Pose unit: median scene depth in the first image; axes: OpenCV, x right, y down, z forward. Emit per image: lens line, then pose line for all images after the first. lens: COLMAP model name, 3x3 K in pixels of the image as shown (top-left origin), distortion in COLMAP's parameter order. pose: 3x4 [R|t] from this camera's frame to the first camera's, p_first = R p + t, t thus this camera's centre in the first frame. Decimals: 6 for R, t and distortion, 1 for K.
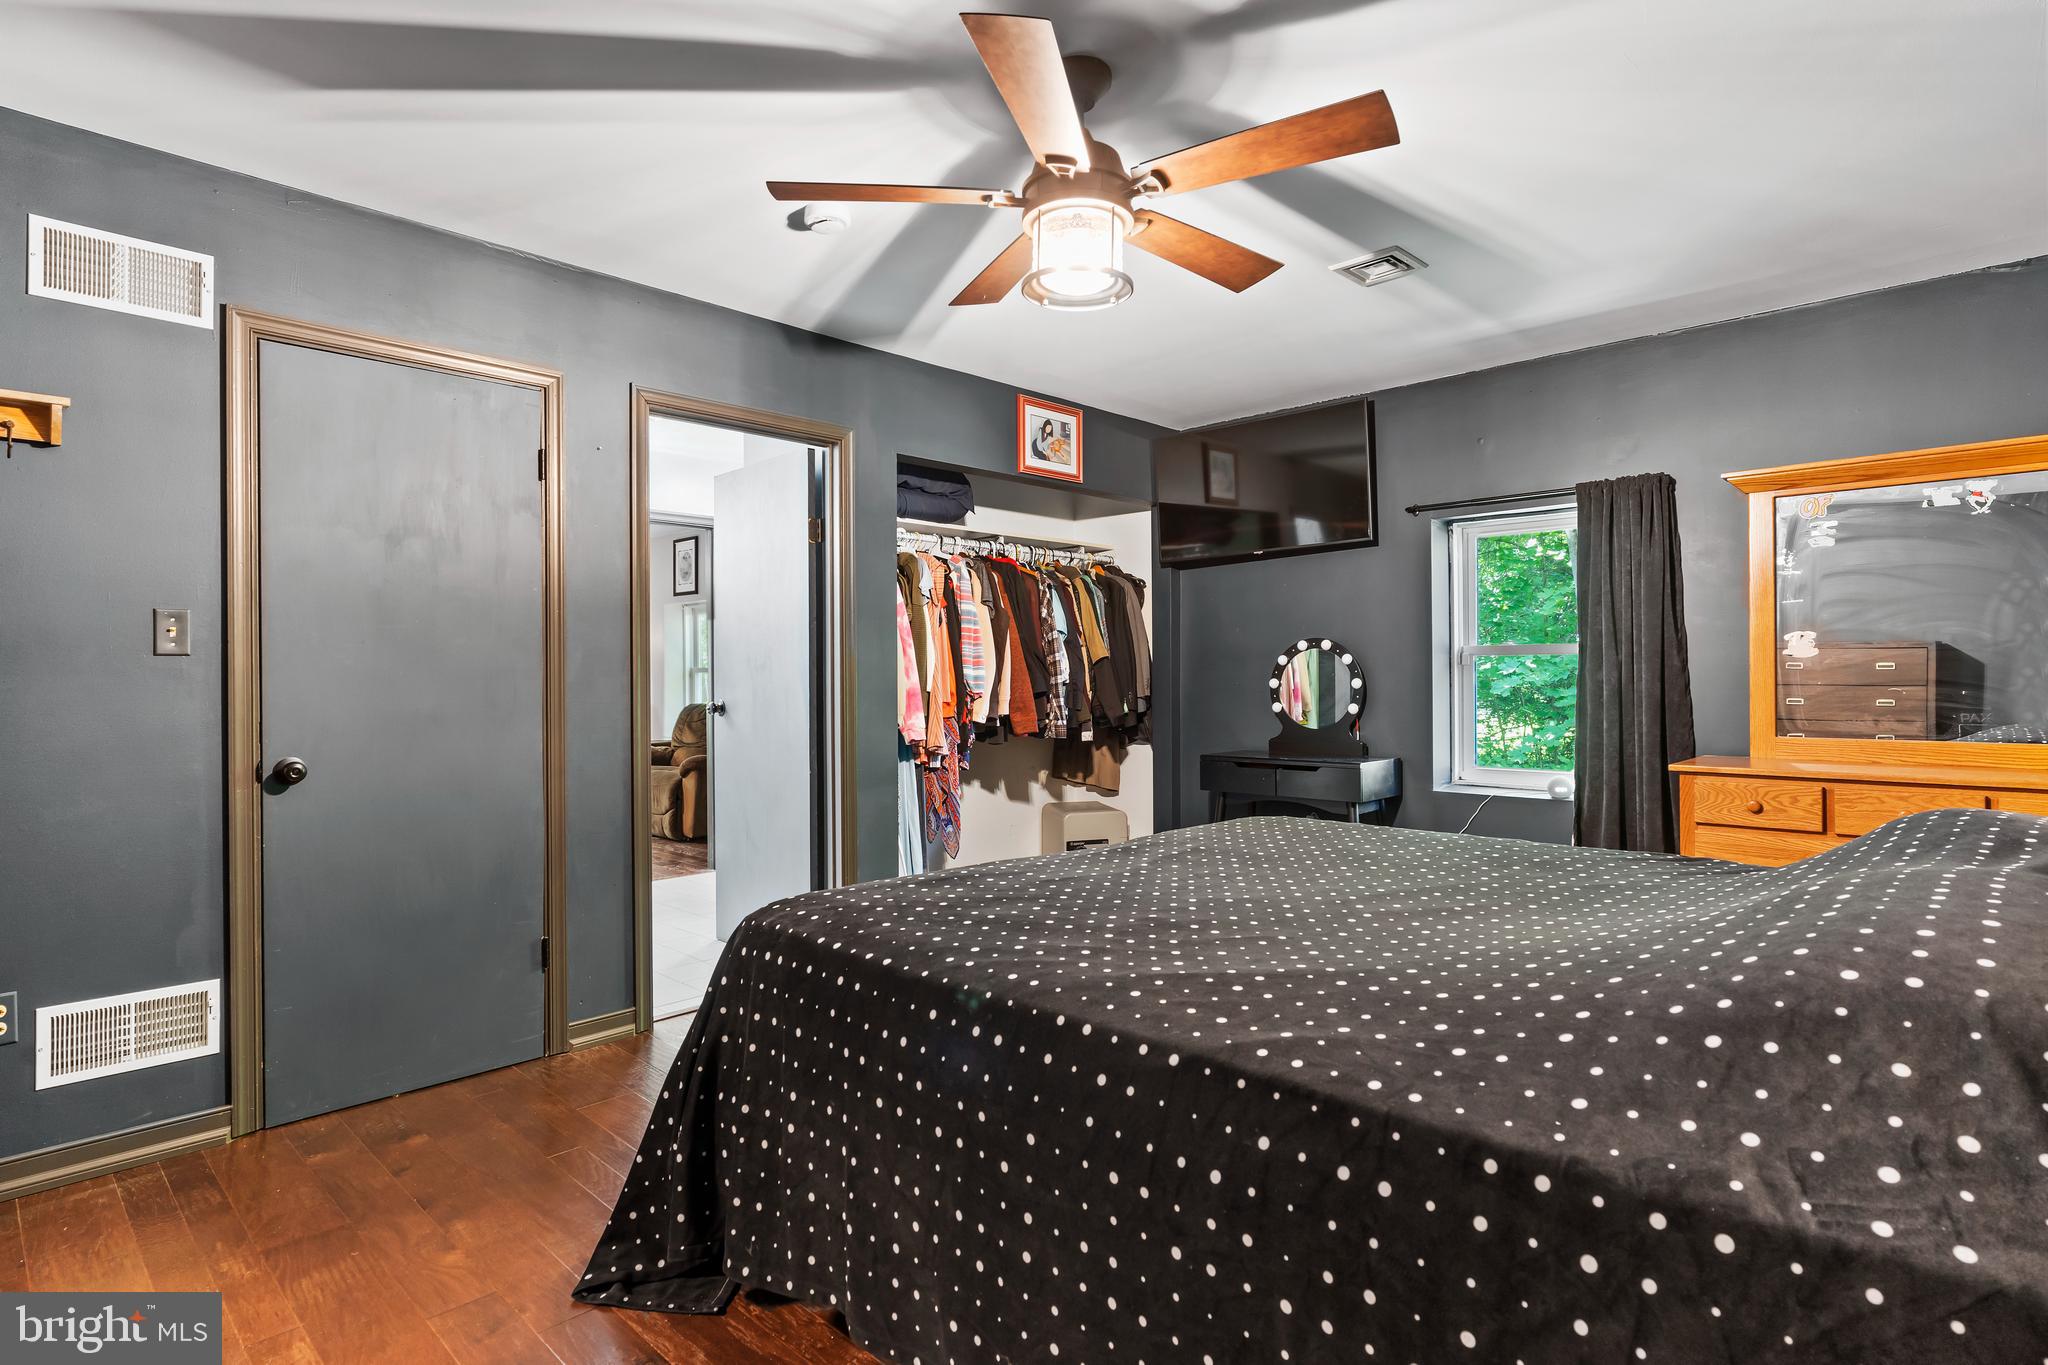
lens RADIAL K [[1045.9, 0, 1016.7], [0, 1045.9, 677.6], [0, 0, 1]] dist [-0.005393, 0.000565]
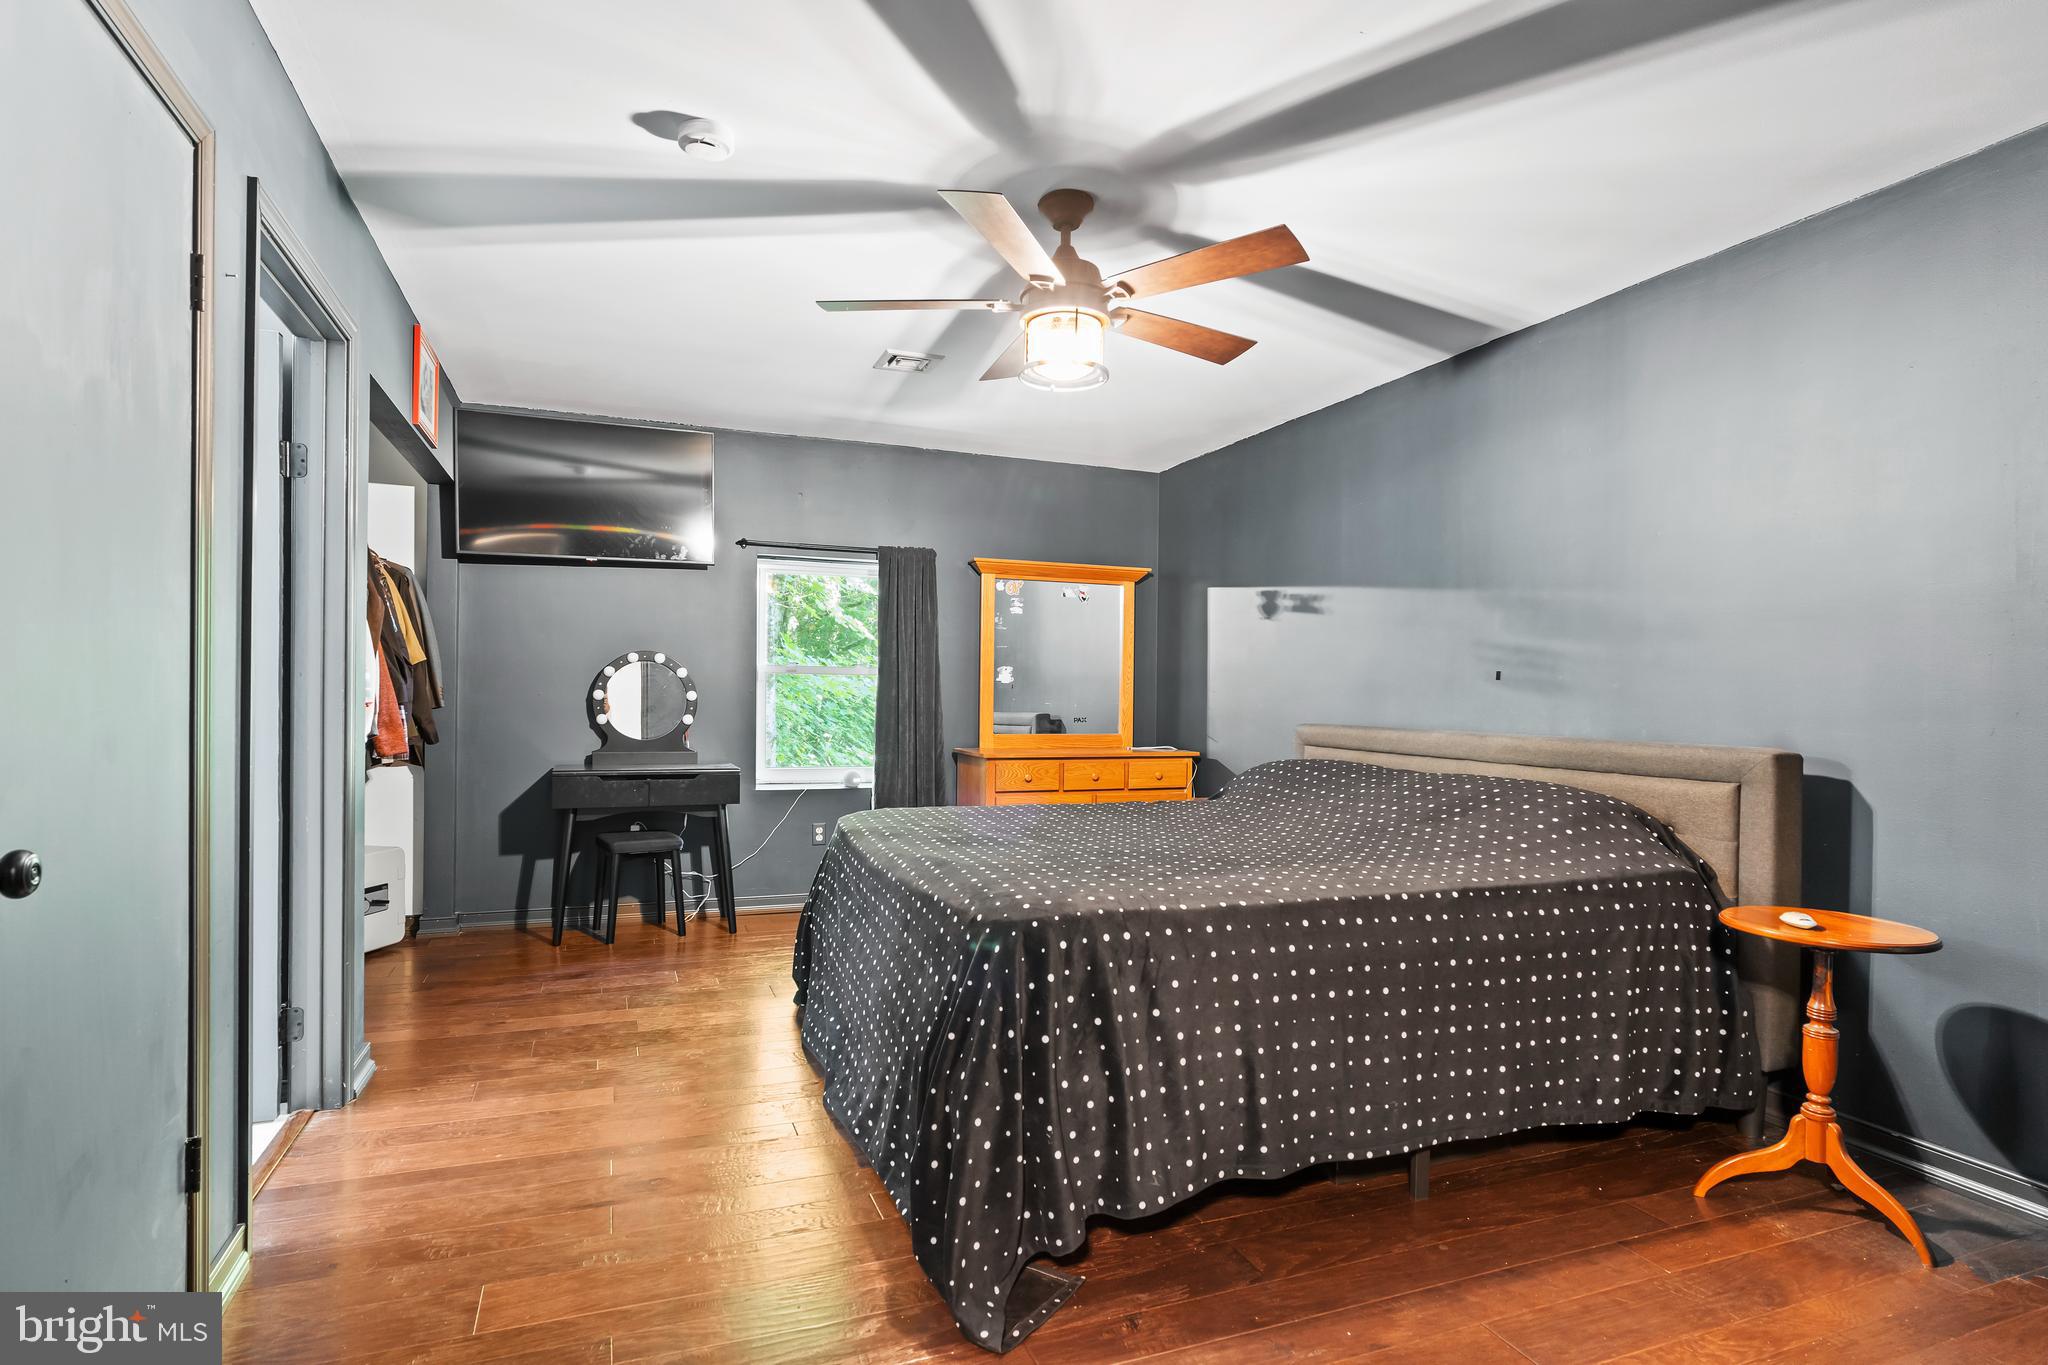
lens RADIAL K [[1051.7, 0, 1019.4], [0, 1051.7, 706.7], [0, 0, 1]] dist [-0.001407, -0.000041]
pose [[0.414539, 0.002202, 0.910029, -0.602278], [-0.016635, 0.999848, 0.005159, 0.006742], [-0.909879, -0.017277, 0.414513, 0.287992]]
